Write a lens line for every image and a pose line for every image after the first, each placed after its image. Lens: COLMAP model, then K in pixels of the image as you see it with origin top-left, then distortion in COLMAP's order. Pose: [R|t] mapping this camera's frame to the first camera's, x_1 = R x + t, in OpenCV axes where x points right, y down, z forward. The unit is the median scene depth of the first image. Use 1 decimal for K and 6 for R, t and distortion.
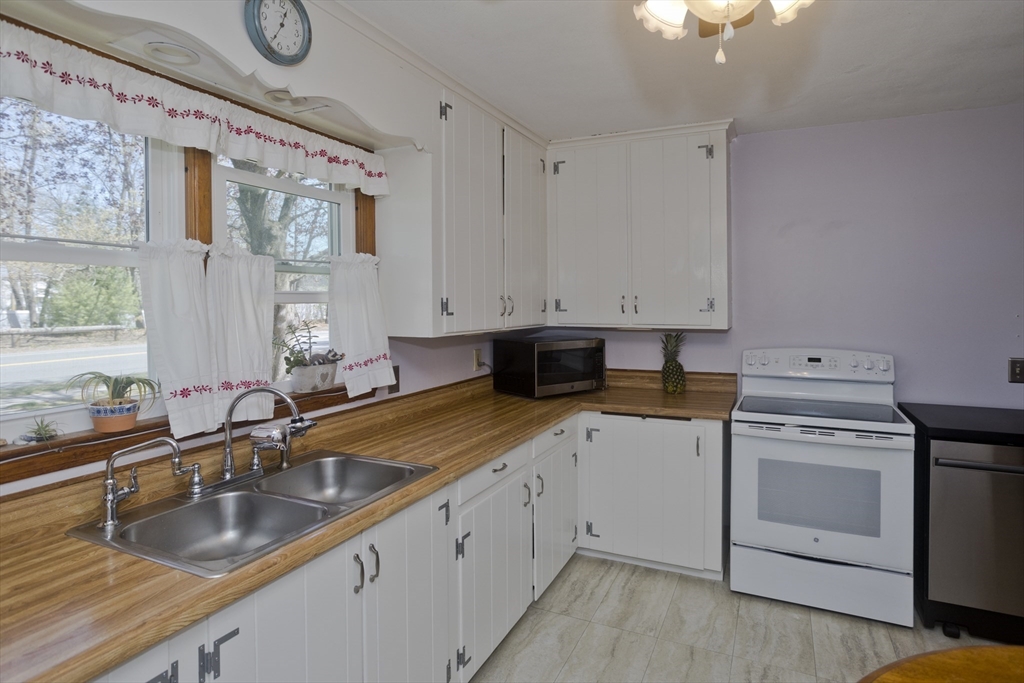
lens RADIAL K [[563.4, 0, 515.7], [0, 563.4, 303.7], [0, 0, 1]] dist [-0.053608, 0.031291]
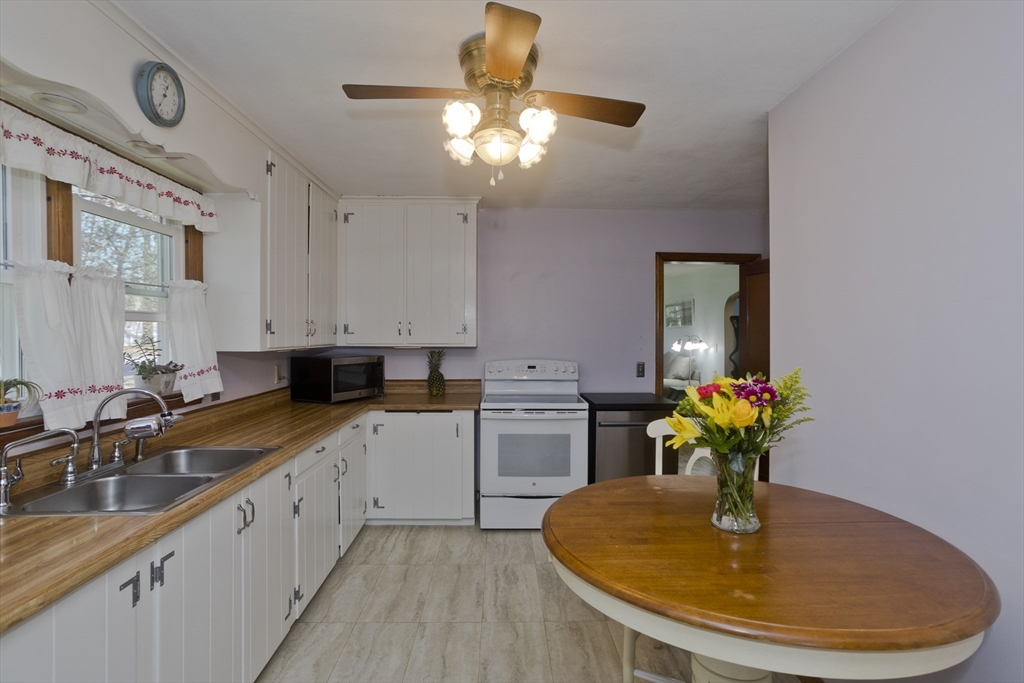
lens RADIAL K [[504.4, 0, 510.8], [0, 504.4, 327.8], [0, 0, 1]] dist [-0.052041, 0.032765]
pose [[0.895070, 0.009802, 0.445818, -0.142449], [-0.004186, 0.999899, -0.013579, 0.021222], [-0.445906, 0.010288, 0.895021, -0.224736]]
